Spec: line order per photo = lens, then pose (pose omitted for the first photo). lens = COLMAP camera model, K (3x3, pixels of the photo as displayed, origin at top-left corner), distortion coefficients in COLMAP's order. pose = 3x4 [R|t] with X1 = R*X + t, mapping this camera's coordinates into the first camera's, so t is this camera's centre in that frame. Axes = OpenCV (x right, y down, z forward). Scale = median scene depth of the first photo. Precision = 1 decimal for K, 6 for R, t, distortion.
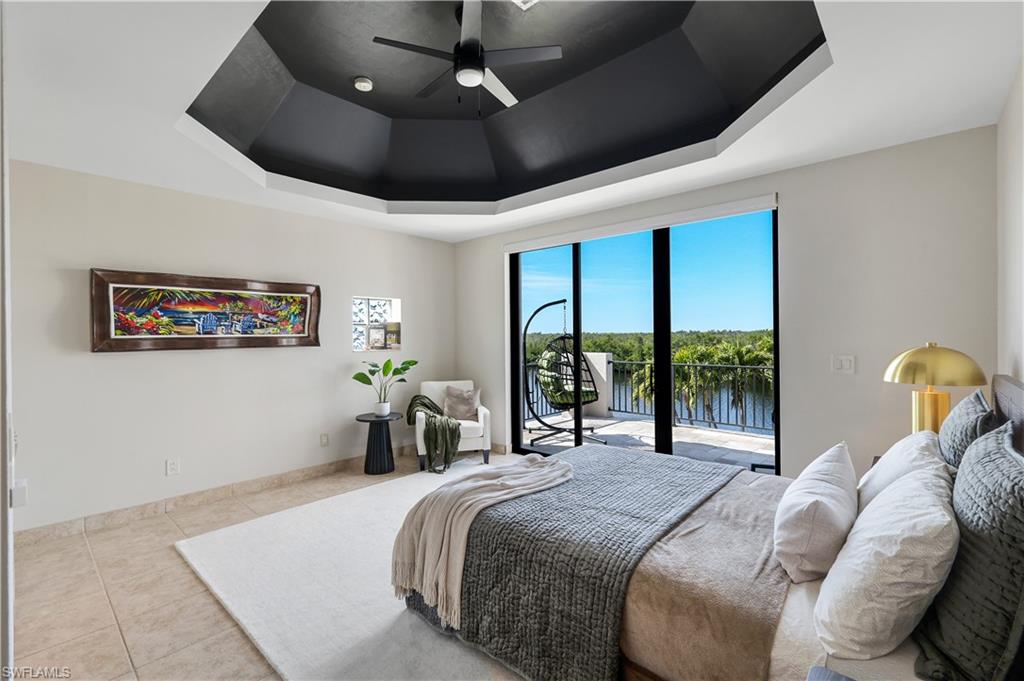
lens RADIAL K [[449.4, 0, 509.9], [0, 449.4, 339.4], [0, 0, 1]] dist [0.004507, 0.000002]
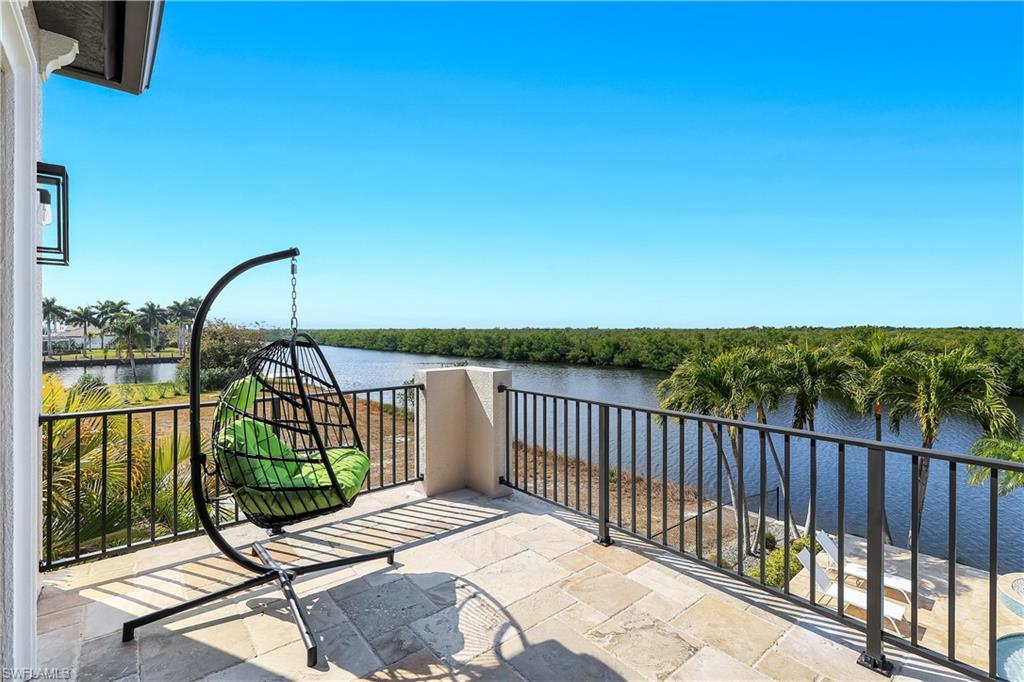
lens RADIAL K [[457.1, 0, 510.0], [0, 457.1, 332.8], [0, 0, 1]] dist [0.003353, 0.000743]
pose [[0.991984, 0.008464, -0.126081, 0.123309], [-0.008840, 0.999958, -0.002423, -0.004713], [0.126055, 0.003518, 0.992017, 0.204425]]
